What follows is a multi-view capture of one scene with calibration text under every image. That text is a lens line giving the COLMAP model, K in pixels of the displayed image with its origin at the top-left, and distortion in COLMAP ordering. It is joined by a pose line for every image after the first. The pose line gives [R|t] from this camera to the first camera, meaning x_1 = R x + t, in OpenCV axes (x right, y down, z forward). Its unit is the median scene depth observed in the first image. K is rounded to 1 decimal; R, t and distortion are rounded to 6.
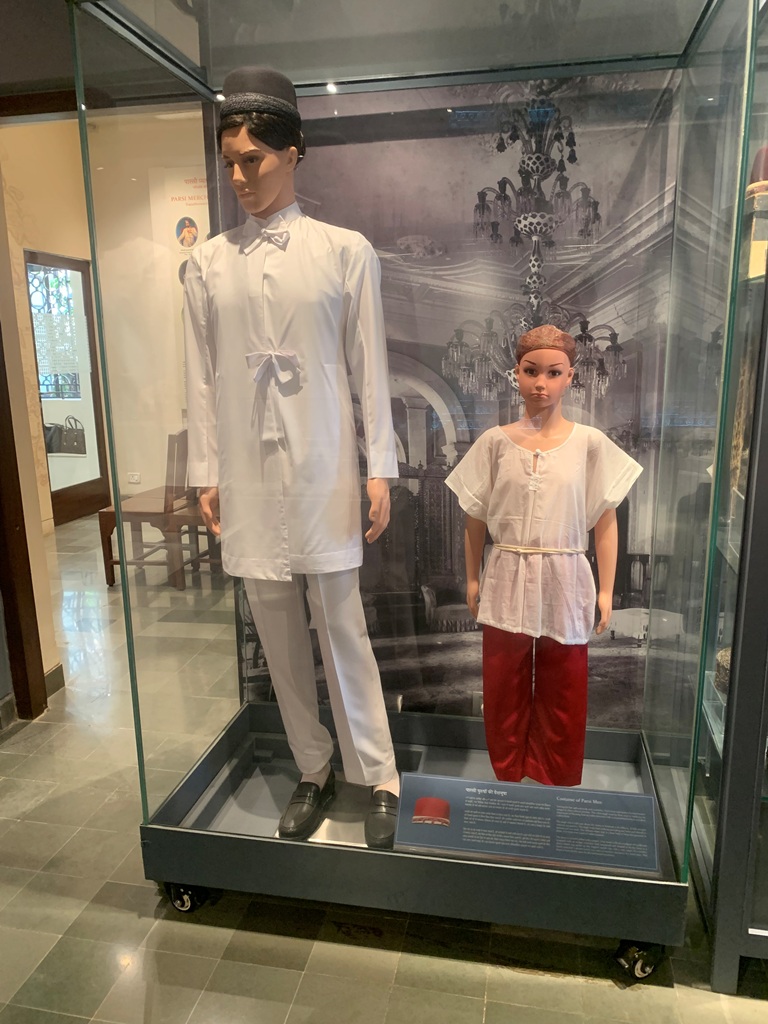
lens RADIAL K [[793.9, 0, 384.7], [0, 793.9, 516.1], [0, 0, 1]] dist [0.042849, -0.058806]
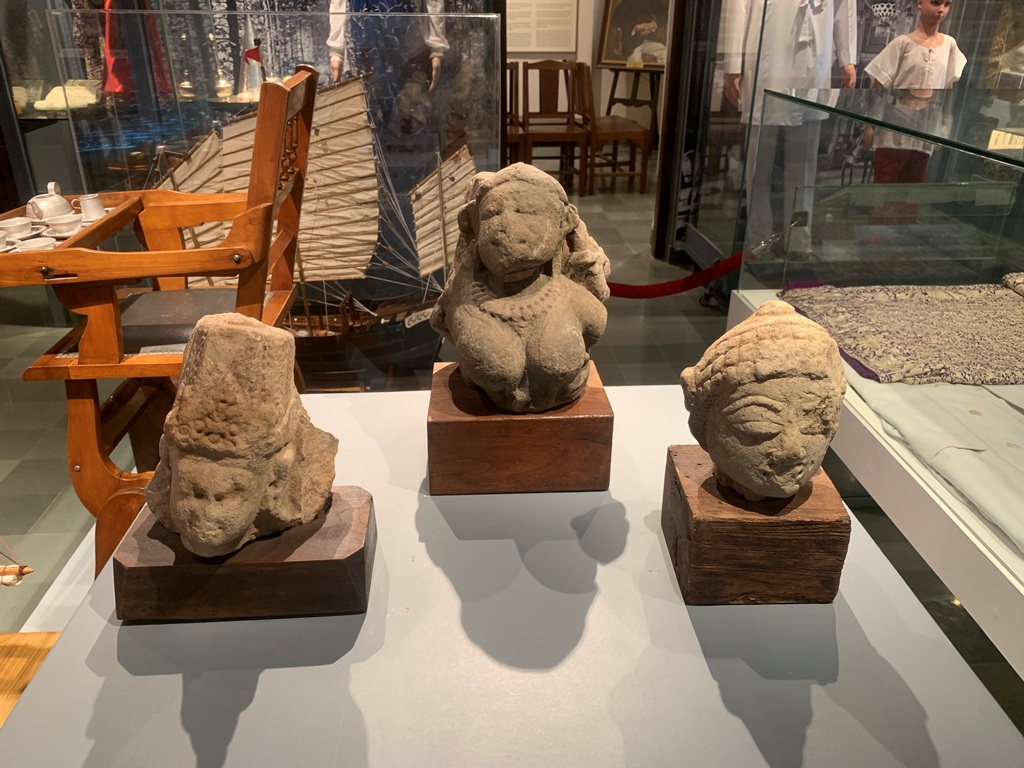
lens RADIAL K [[793.9, 0, 511.1], [0, 793.9, 377.6], [0, 0, 1]] dist [0.042849, -0.058806]
pose [[0.965879, -0.092858, 0.241776, -1.177795], [0.036434, 0.972950, 0.228123, 0.189557], [-0.256419, -0.211531, 0.943135, -0.638053]]
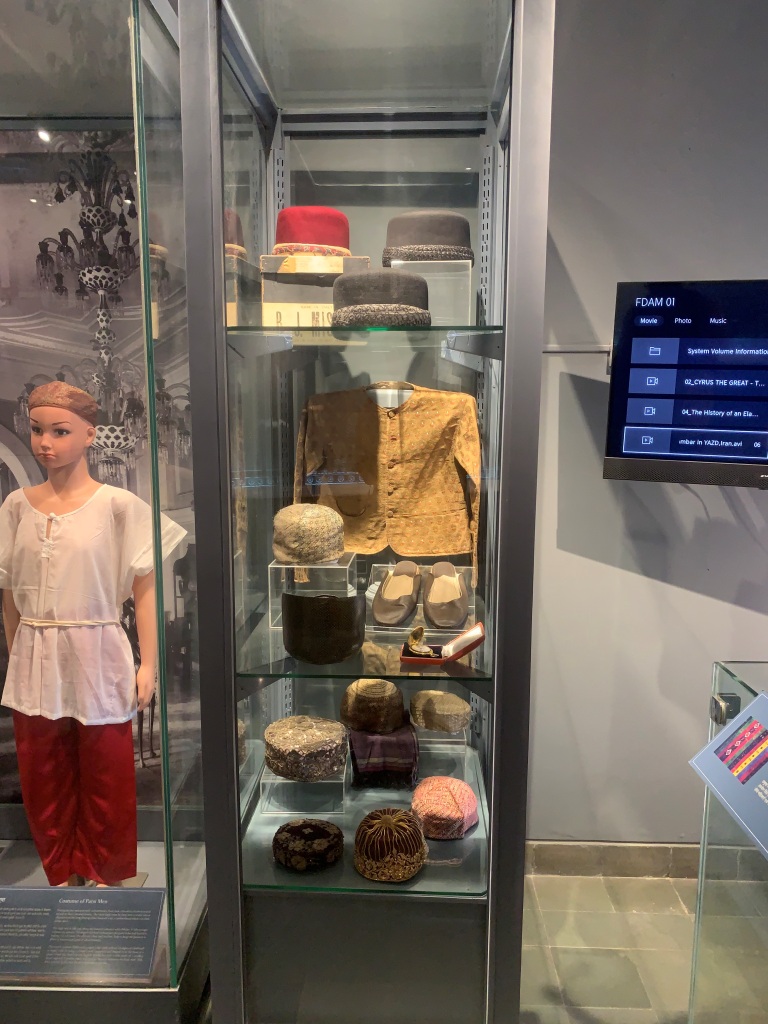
lens RADIAL K [[793.9, 0, 374.0], [0, 793.9, 519.4], [0, 0, 1]] dist [0.042849, -0.058806]
pose [[0.986373, -0.007095, 0.164372, 0.367271], [0.018020, 0.997718, -0.065070, -0.008856], [-0.163535, 0.067146, 0.984250, 0.023808]]
